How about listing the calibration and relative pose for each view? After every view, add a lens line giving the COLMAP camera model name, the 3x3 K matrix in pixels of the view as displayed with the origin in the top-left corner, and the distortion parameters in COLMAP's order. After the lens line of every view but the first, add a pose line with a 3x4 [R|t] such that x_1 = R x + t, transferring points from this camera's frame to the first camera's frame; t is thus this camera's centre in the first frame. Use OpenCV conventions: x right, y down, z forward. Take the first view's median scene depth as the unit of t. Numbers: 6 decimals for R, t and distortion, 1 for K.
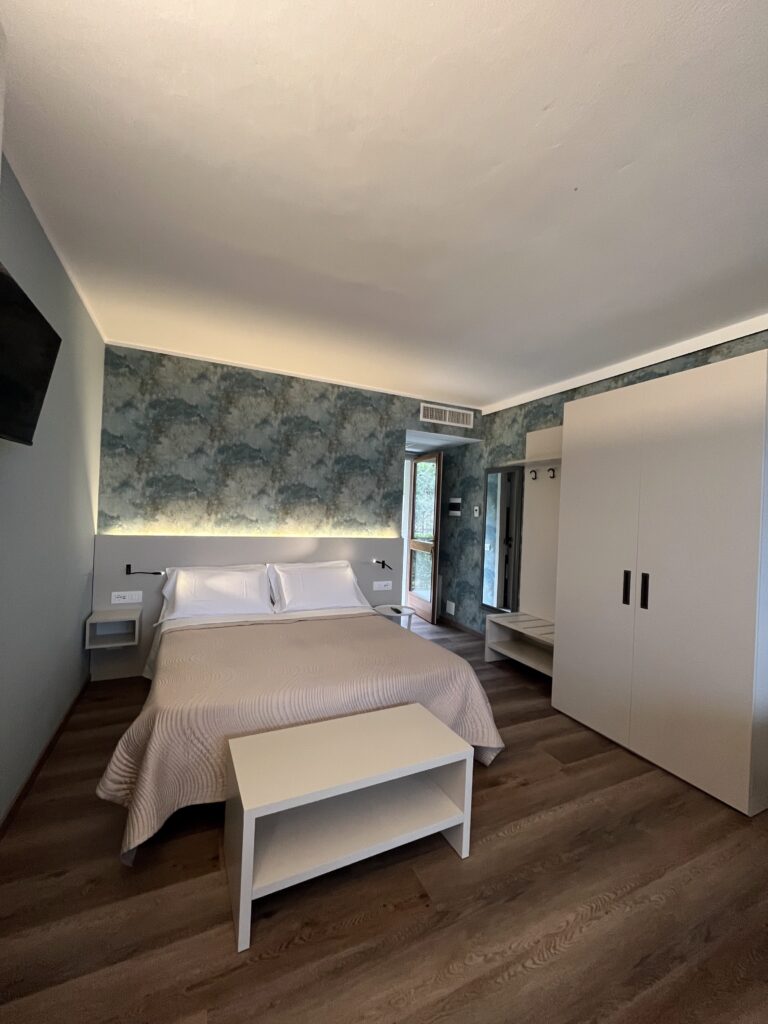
lens RADIAL K [[411.4, 0, 384.0], [0, 411.4, 512.0], [0, 0, 1]] dist [-0.002337, -0.000434]
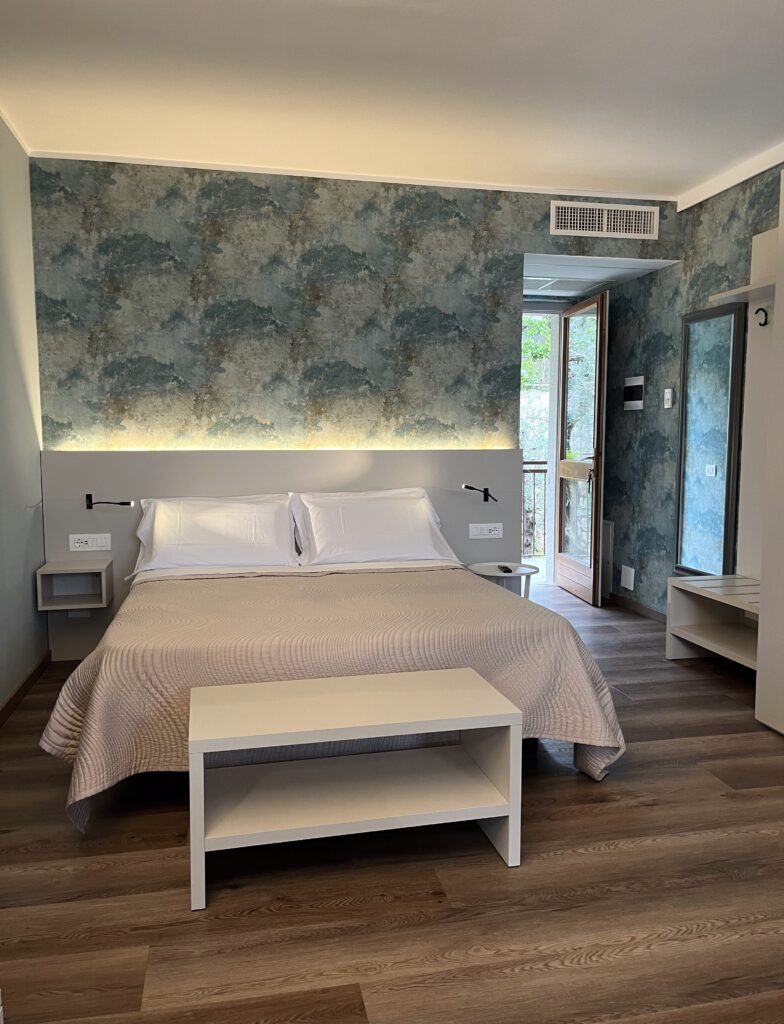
lens RADIAL K [[774.1, 0, 392.0], [0, 774.1, 512.0], [0, 0, 1]] dist [0.074057, -0.086532]
pose [[0.973825, -0.017672, -0.226613, 0.143922], [0.039675, 0.994884, 0.092911, 0.053748], [0.223811, -0.099469, 0.969543, -0.126686]]
